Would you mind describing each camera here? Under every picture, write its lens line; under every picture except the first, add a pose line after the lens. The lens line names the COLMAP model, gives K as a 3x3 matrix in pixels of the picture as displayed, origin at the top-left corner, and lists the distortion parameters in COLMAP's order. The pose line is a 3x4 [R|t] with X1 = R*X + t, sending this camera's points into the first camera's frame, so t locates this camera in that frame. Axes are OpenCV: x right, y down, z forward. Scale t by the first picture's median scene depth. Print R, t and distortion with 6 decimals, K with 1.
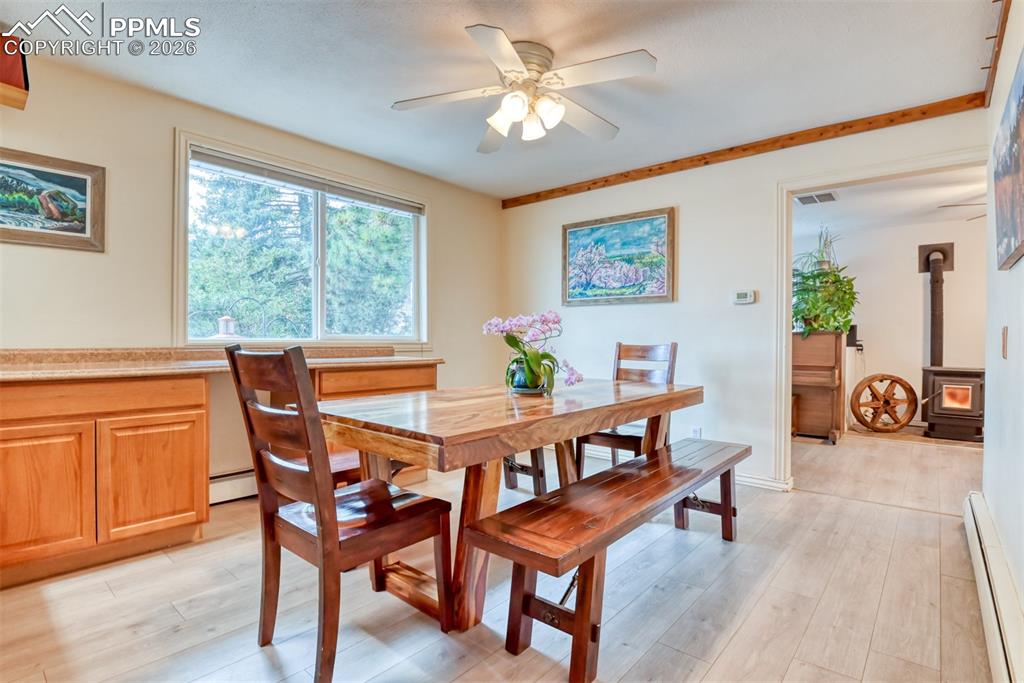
lens RADIAL K [[503.4, 0, 517.7], [0, 503.4, 339.5], [0, 0, 1]] dist [-0.022382, -0.002566]
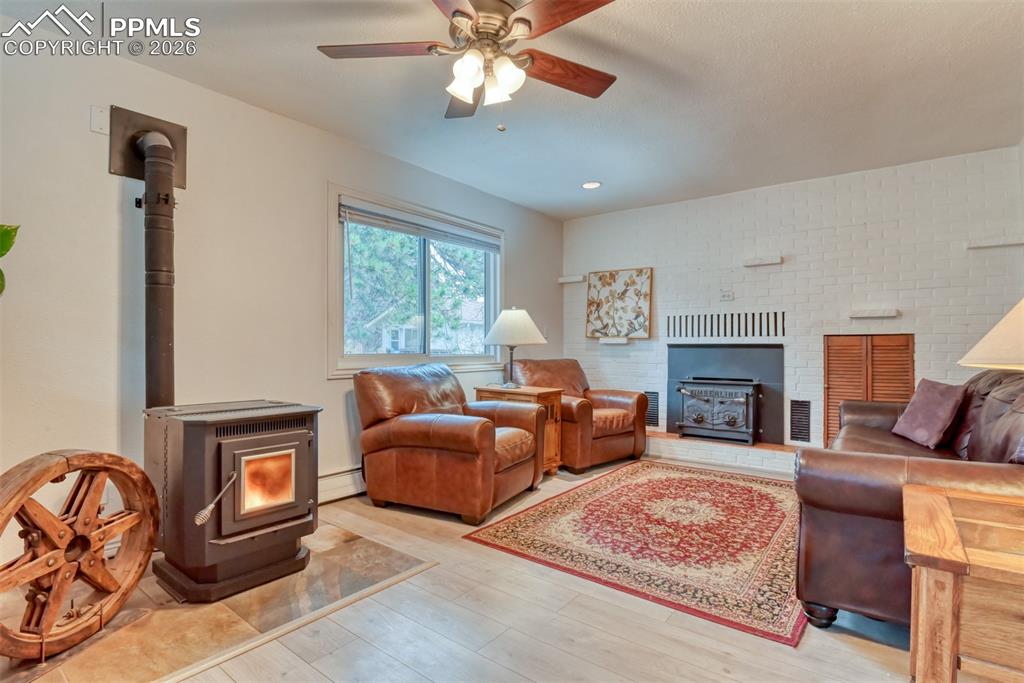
lens RADIAL K [[503.4, 0, 511.5], [0, 503.4, 346.7], [0, 0, 1]] dist [-0.022382, -0.002566]
pose [[-0.046238, -0.005713, 0.998914, 0.425585], [0.008385, 0.999946, 0.006107, 0.004412], [-0.998895, 0.008659, -0.046188, 0.743803]]
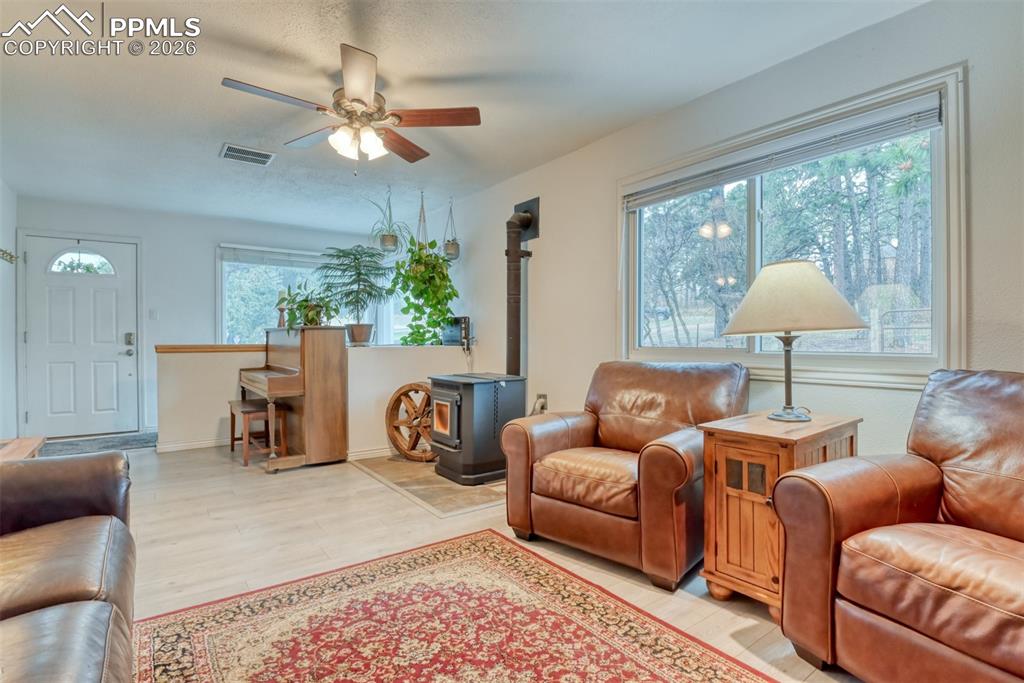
lens RADIAL K [[503.4, 0, 510.9], [0, 503.4, 340.8], [0, 0, 1]] dist [-0.022382, -0.002566]
pose [[0.971854, -0.007957, -0.235448, 1.039149], [0.006847, 0.999961, -0.005530, 0.010888], [0.235483, 0.003762, 0.971871, 0.305898]]
